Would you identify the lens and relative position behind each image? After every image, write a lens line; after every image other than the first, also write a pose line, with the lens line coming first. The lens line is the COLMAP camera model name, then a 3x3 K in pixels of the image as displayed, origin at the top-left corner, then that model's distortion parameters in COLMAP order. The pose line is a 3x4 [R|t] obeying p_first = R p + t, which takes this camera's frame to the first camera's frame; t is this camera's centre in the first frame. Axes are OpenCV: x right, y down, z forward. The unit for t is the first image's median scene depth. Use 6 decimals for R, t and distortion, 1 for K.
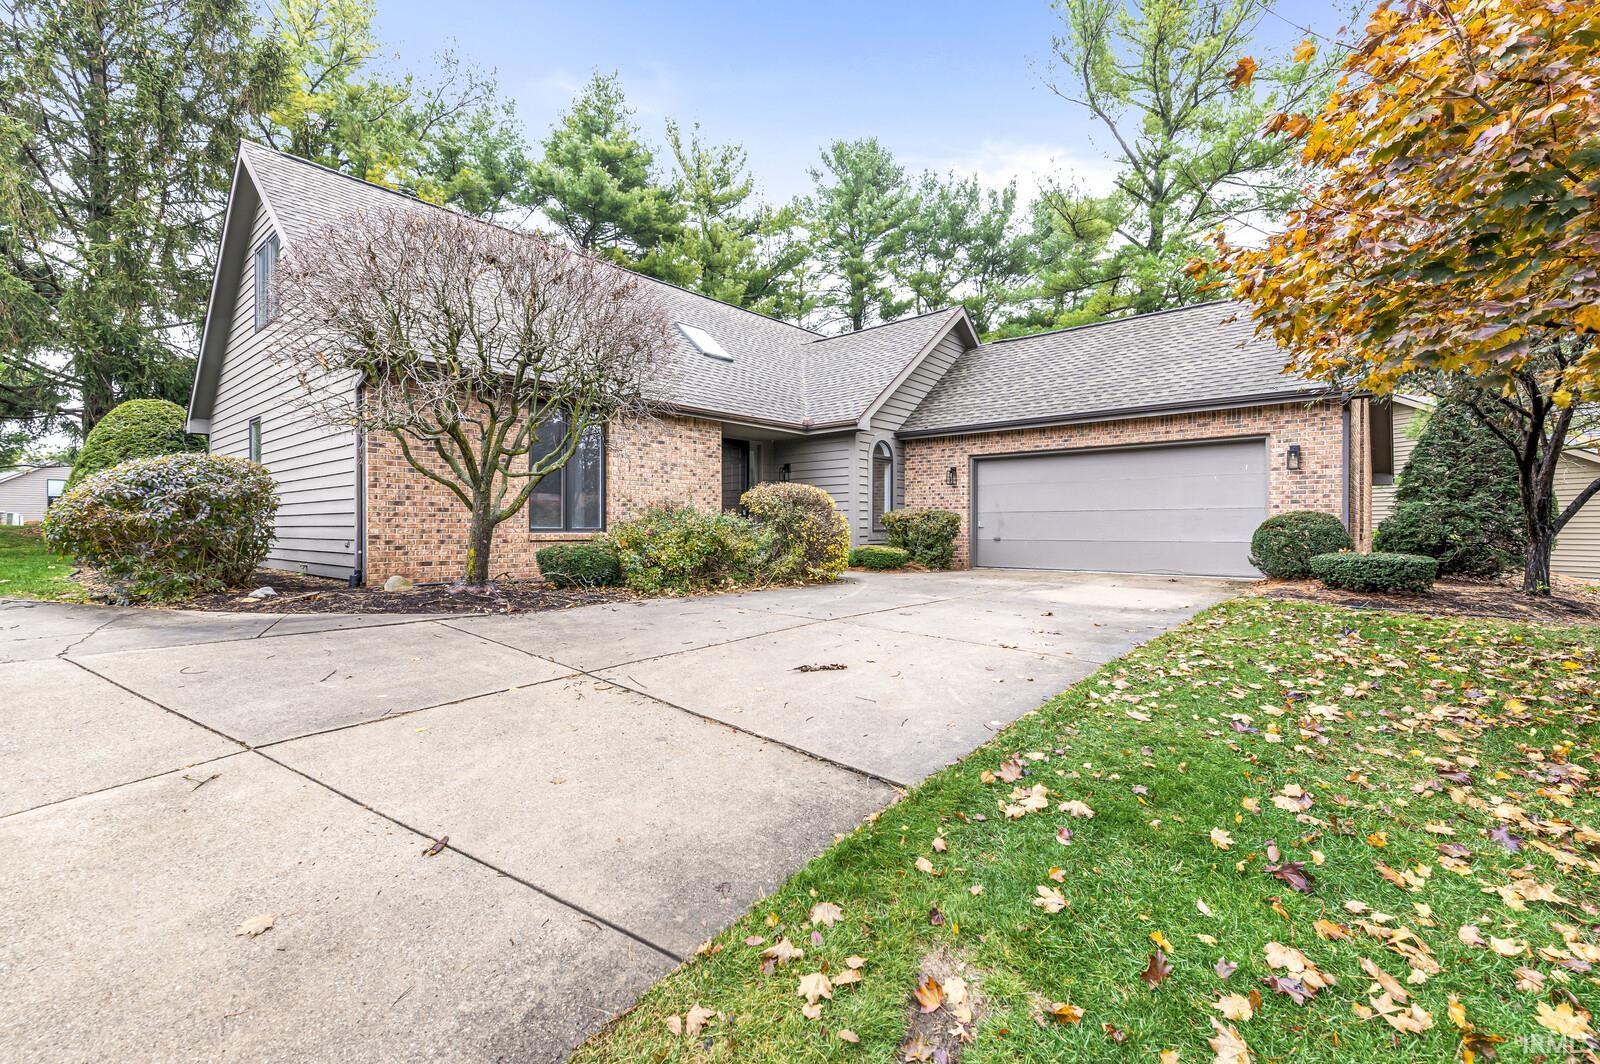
lens RADIAL K [[699.4, 0, 805.6], [0, 699.4, 542.1], [0, 0, 1]] dist [0.000065, -0.000437]
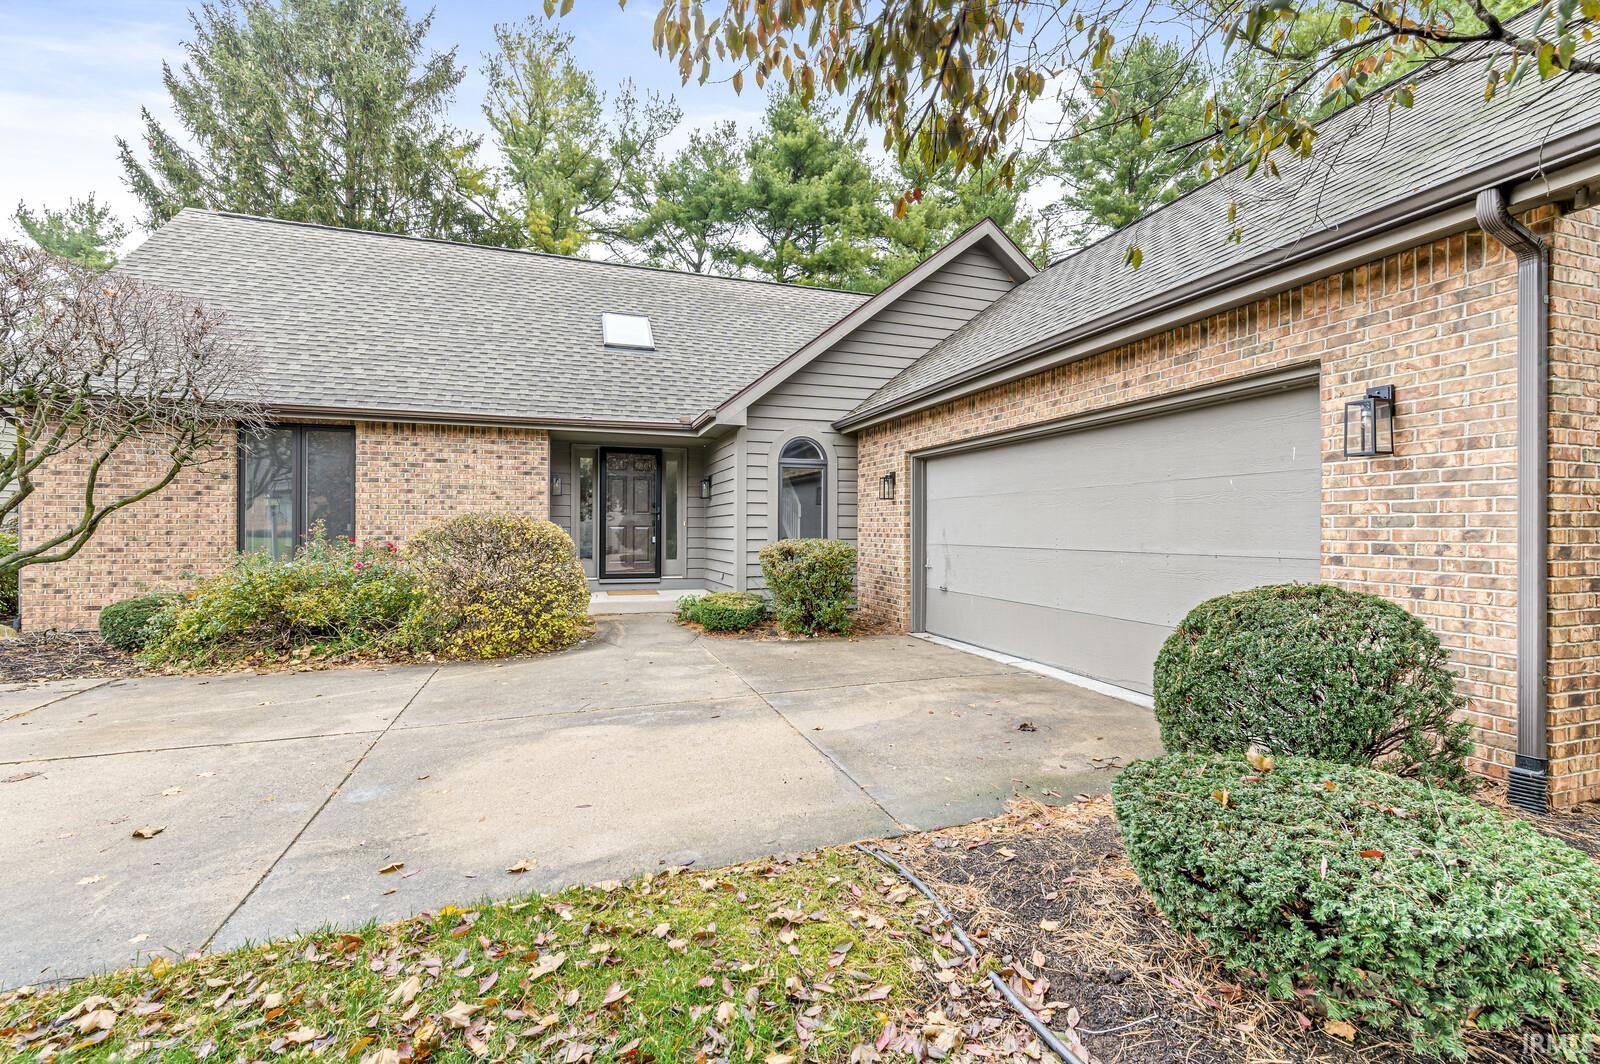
lens RADIAL K [[698.0, 0, 802.3], [0, 698.0, 527.9], [0, 0, 1]] dist [-0.000523, 0.000167]
pose [[0.862863, 0.000667, -0.505437, 0.616551], [-0.011630, 0.999761, -0.018535, -0.057739], [0.505304, 0.021871, 0.862664, 0.550778]]
